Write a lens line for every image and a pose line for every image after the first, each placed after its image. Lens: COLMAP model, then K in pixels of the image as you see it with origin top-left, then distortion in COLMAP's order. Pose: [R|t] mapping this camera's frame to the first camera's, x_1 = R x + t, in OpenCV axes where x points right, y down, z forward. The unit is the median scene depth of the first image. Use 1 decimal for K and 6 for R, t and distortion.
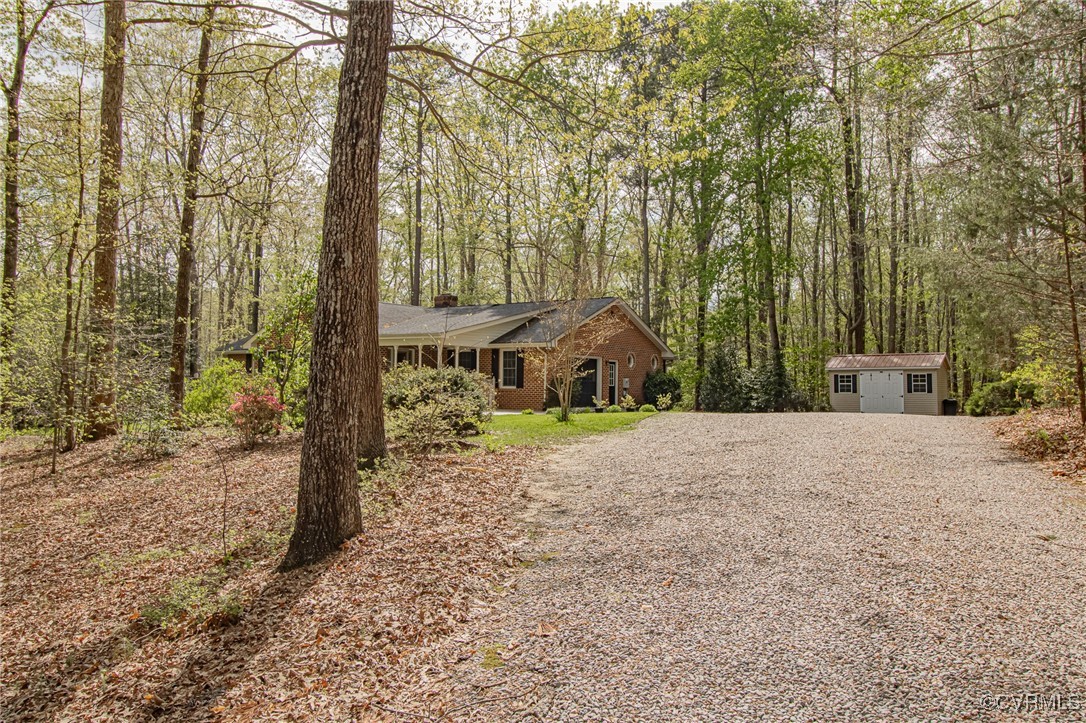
lens RADIAL K [[906.7, 0, 543.0], [0, 906.7, 361.5], [0, 0, 1]] dist [-0.002994, 0.000459]
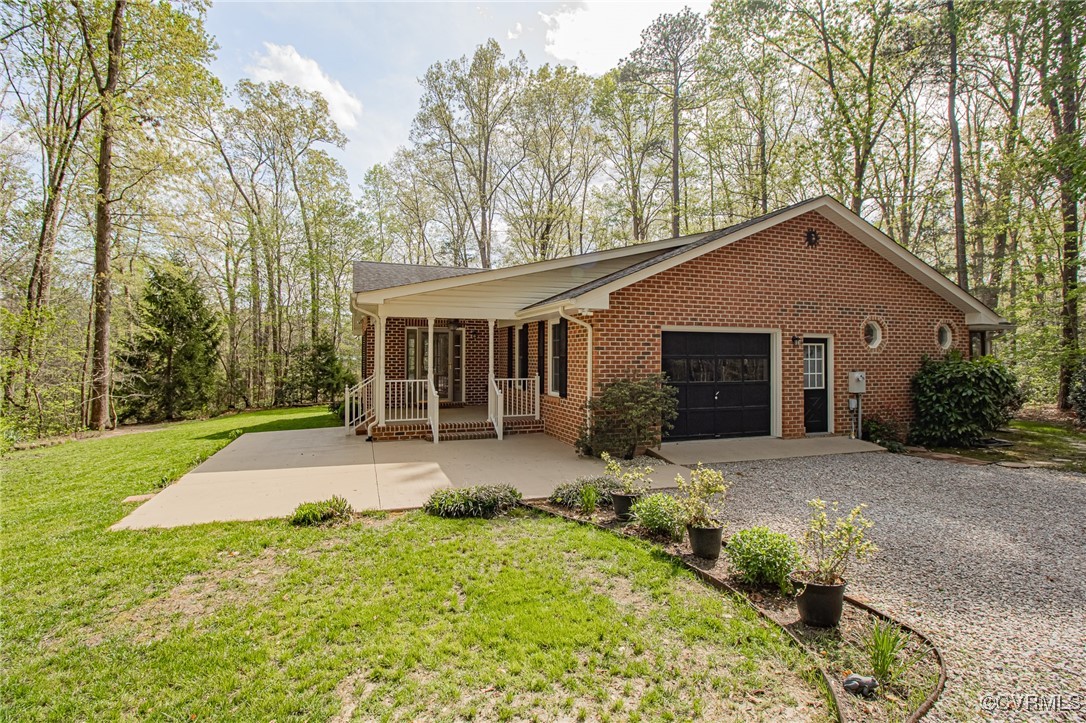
lens RADIAL K [[516.9, 0, 506.1], [0, 516.9, 361.3], [0, 0, 1]] dist [0.000976, 0.000305]
pose [[0.807872, -0.008179, -0.589302, 0.096840], [0.025048, 0.999477, 0.020467, 0.002661], [0.588826, -0.031296, 0.807654, 0.640328]]
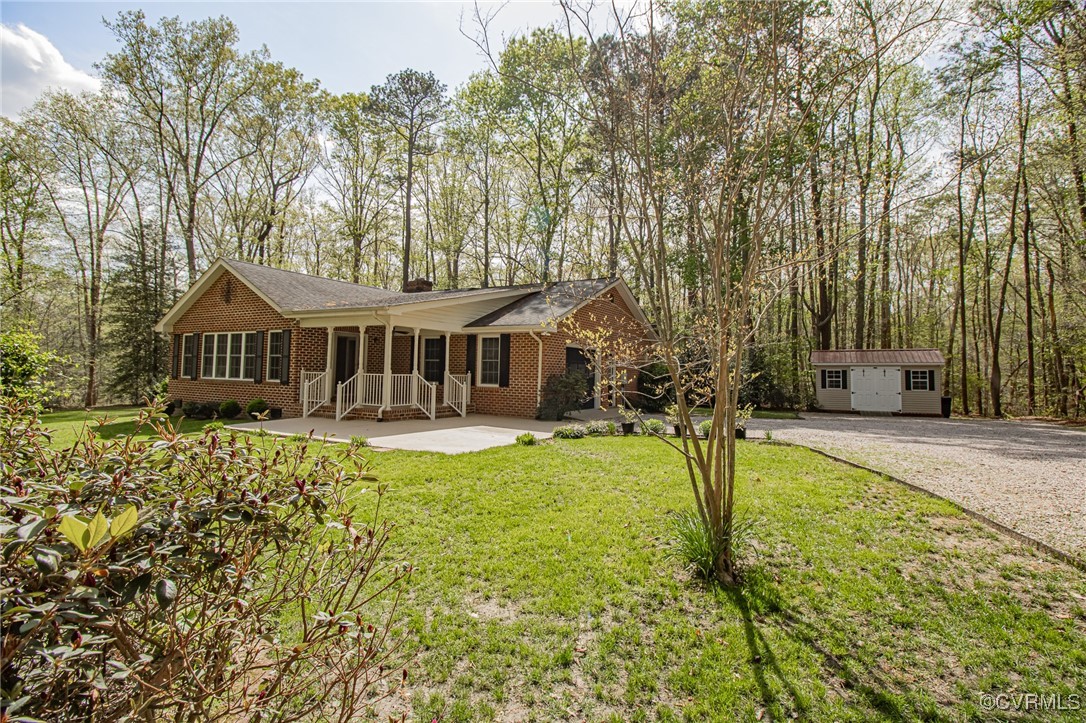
lens RADIAL K [[523.1, 0, 543.2], [0, 523.1, 343.1], [0, 0, 1]] dist [-0.015166, -0.000618]
pose [[0.996976, 0.011972, 0.076780, -0.022738], [-0.009916, 0.999583, -0.027111, 0.003768], [-0.077073, 0.026268, 0.996679, 0.481701]]
